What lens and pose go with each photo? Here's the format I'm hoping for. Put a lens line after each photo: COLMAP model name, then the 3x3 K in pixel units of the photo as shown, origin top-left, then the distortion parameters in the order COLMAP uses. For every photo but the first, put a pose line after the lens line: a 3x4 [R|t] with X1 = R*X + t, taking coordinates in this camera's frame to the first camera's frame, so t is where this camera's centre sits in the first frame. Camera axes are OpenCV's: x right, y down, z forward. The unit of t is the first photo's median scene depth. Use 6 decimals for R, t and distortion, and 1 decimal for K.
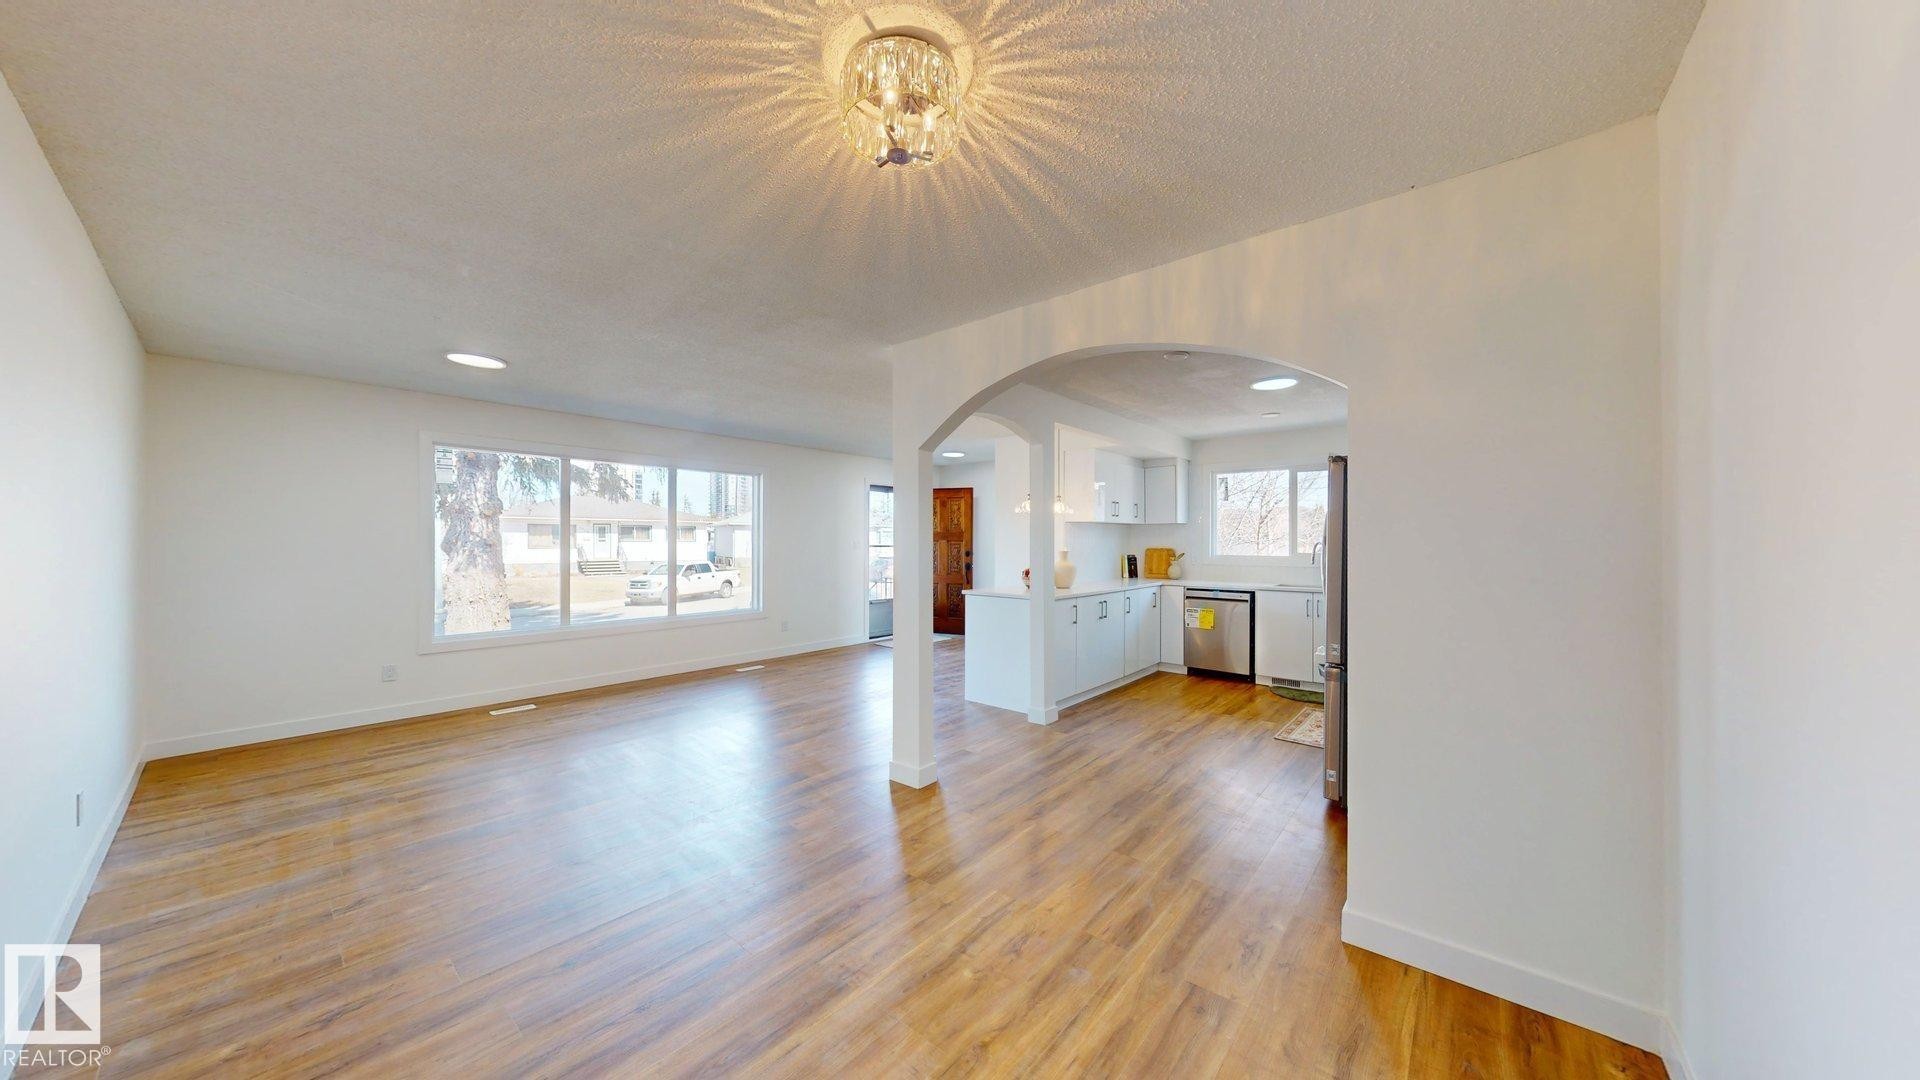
lens RADIAL K [[608.6, 0, 946.6], [0, 608.6, 543.9], [0, 0, 1]] dist [0.001322, 0.000033]
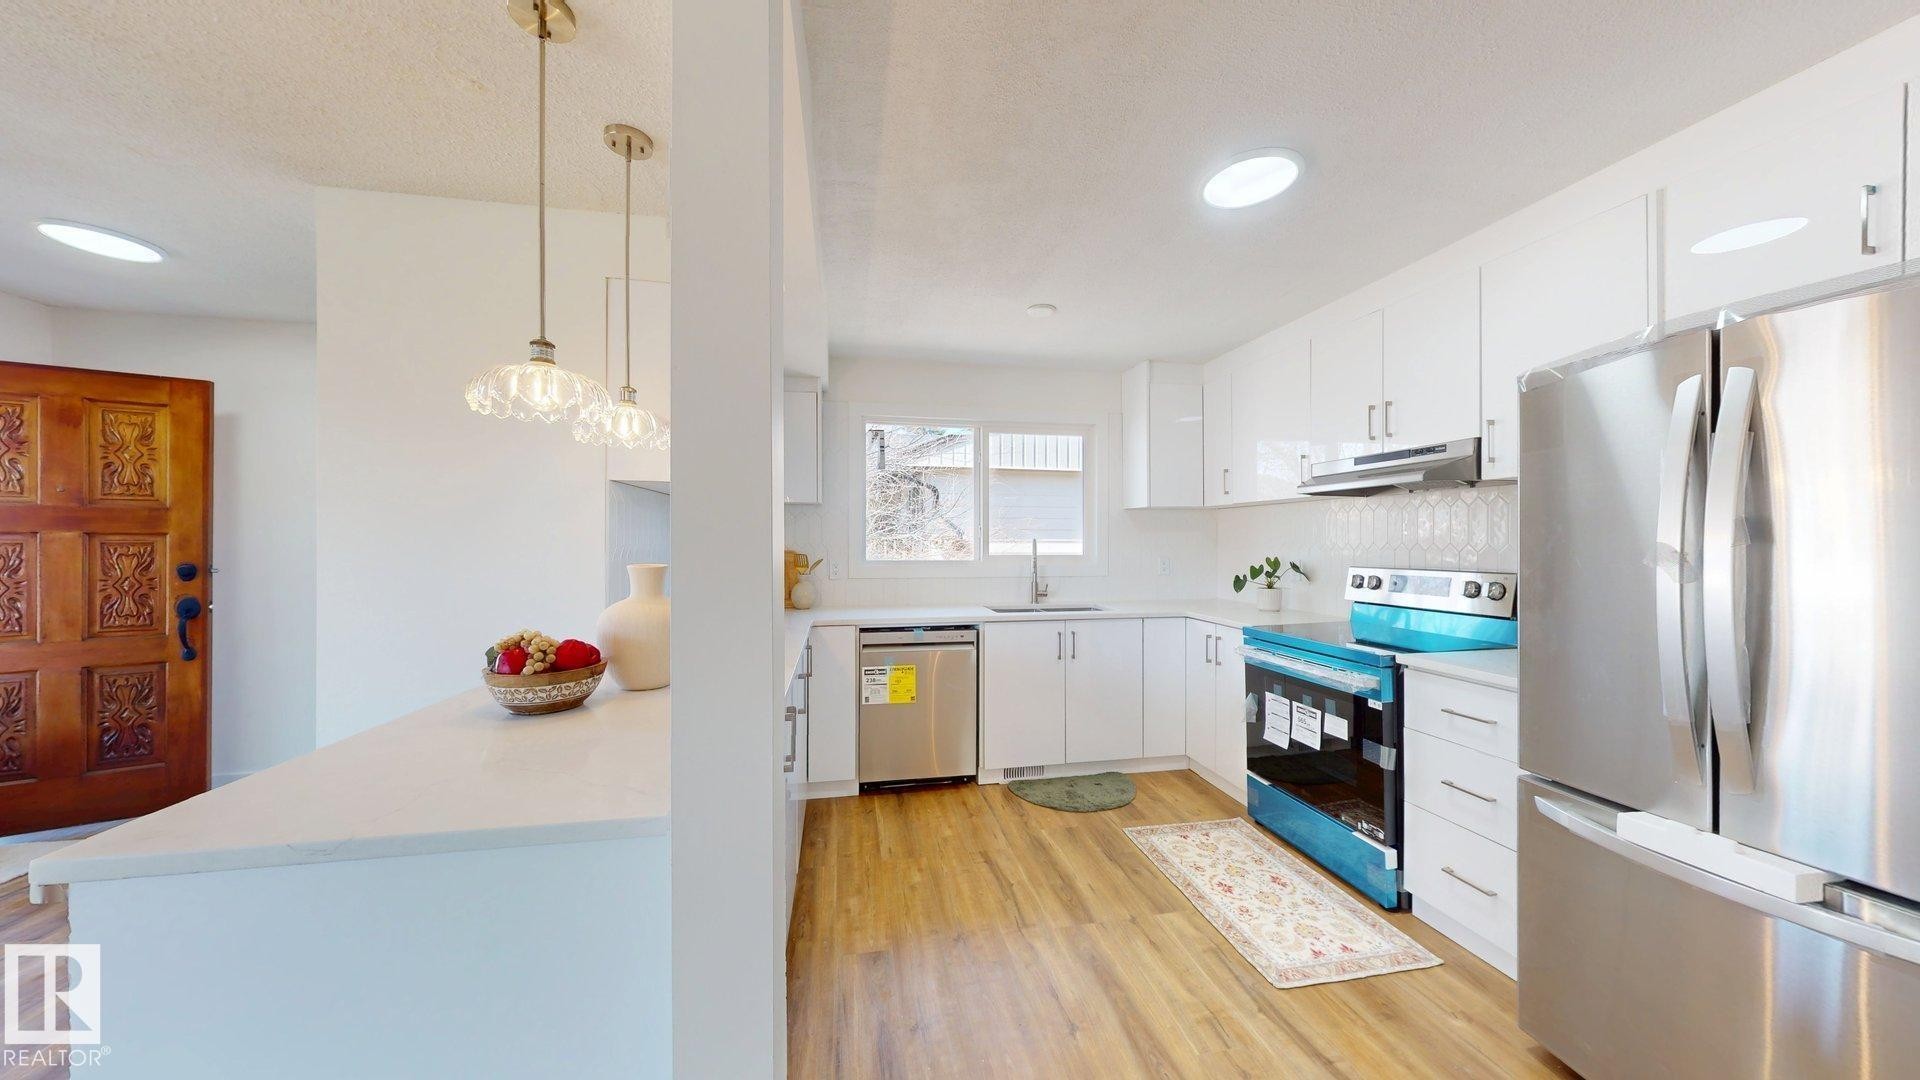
lens RADIAL K [[608.6, 0, 955.4], [0, 608.6, 546.3], [0, 0, 1]] dist [0.001322, 0.000033]
pose [[0.611847, -0.009007, 0.790925, 0.036255], [0.000024, 0.999935, 0.011368, -0.002228], [-0.790976, -0.006936, 0.611808, 0.596077]]
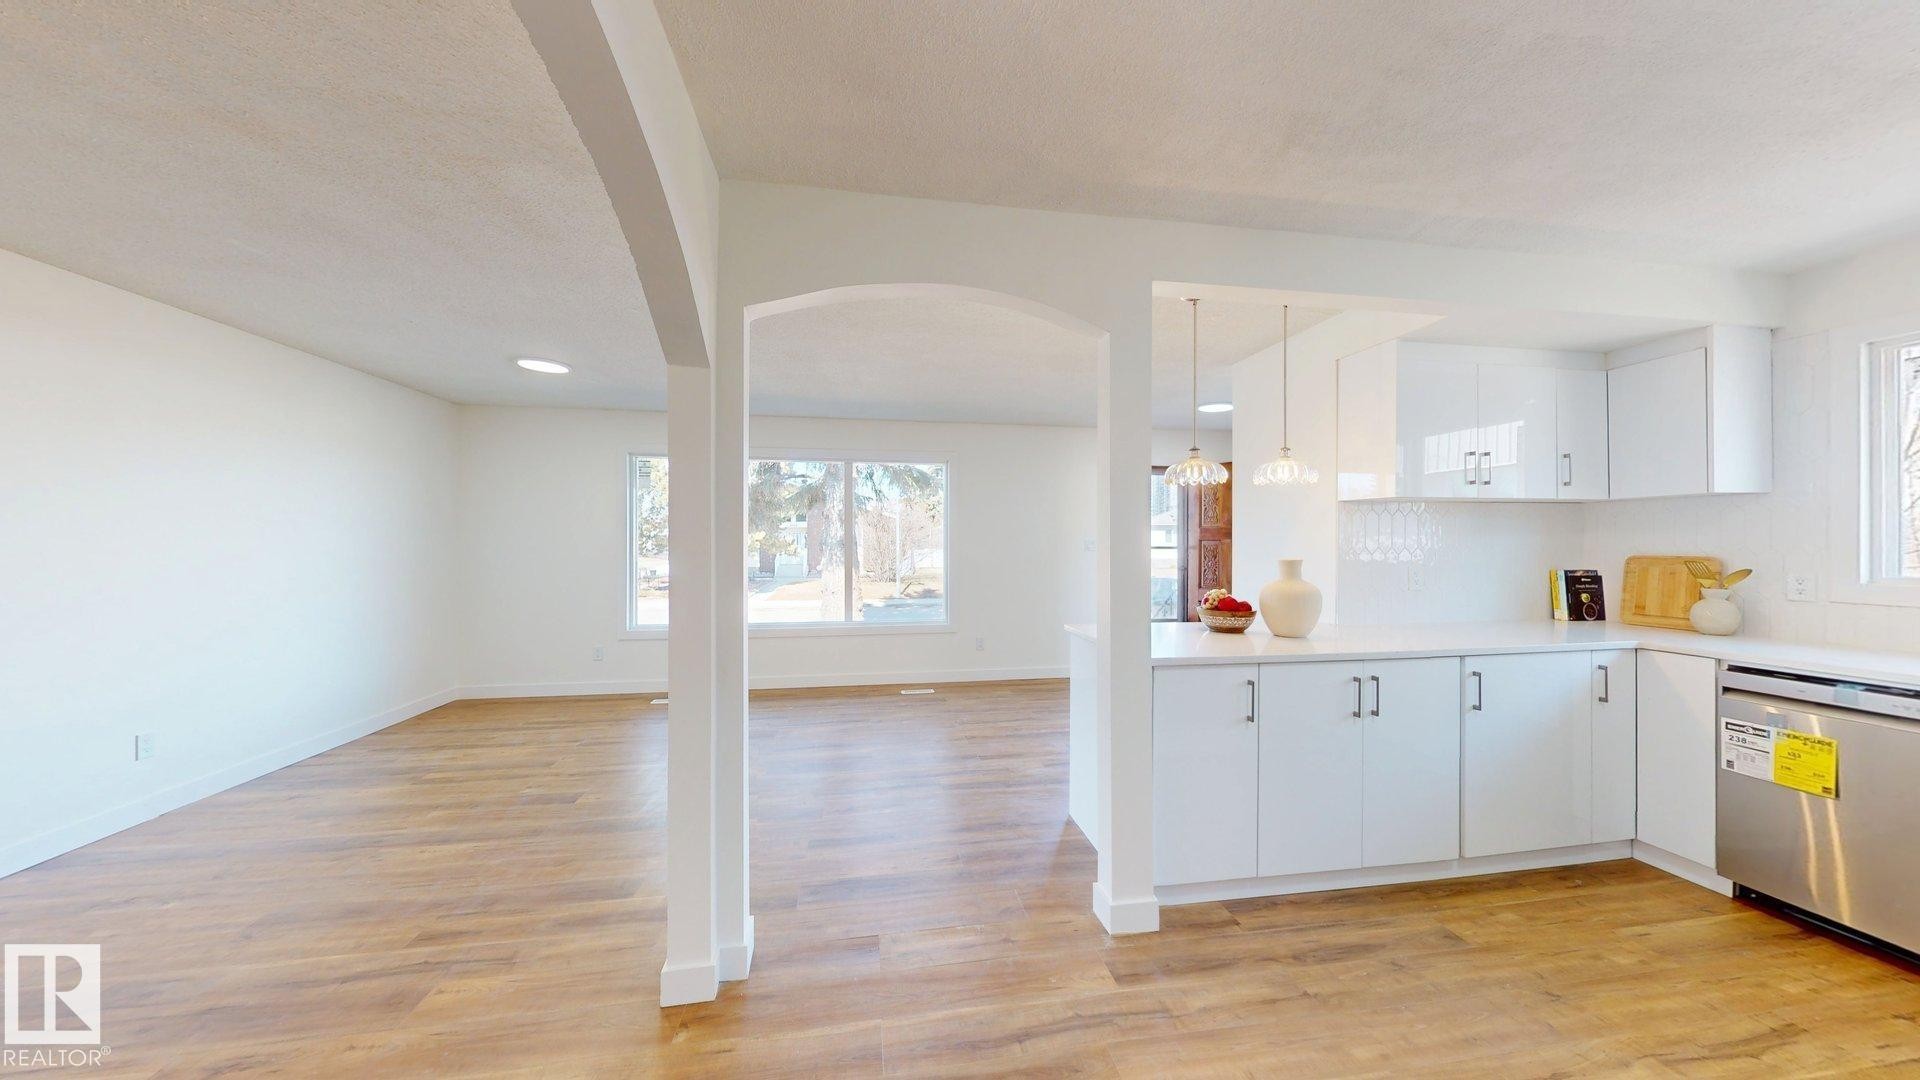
lens RADIAL K [[608.6, 0, 957.3], [0, 608.6, 537.7], [0, 0, 1]] dist [0.001322, 0.000033]
pose [[0.771606, -0.003068, -0.636093, 0.256848], [-0.003657, 0.999950, -0.009260, 0.000502], [0.636090, 0.009471, 0.771557, 0.395037]]
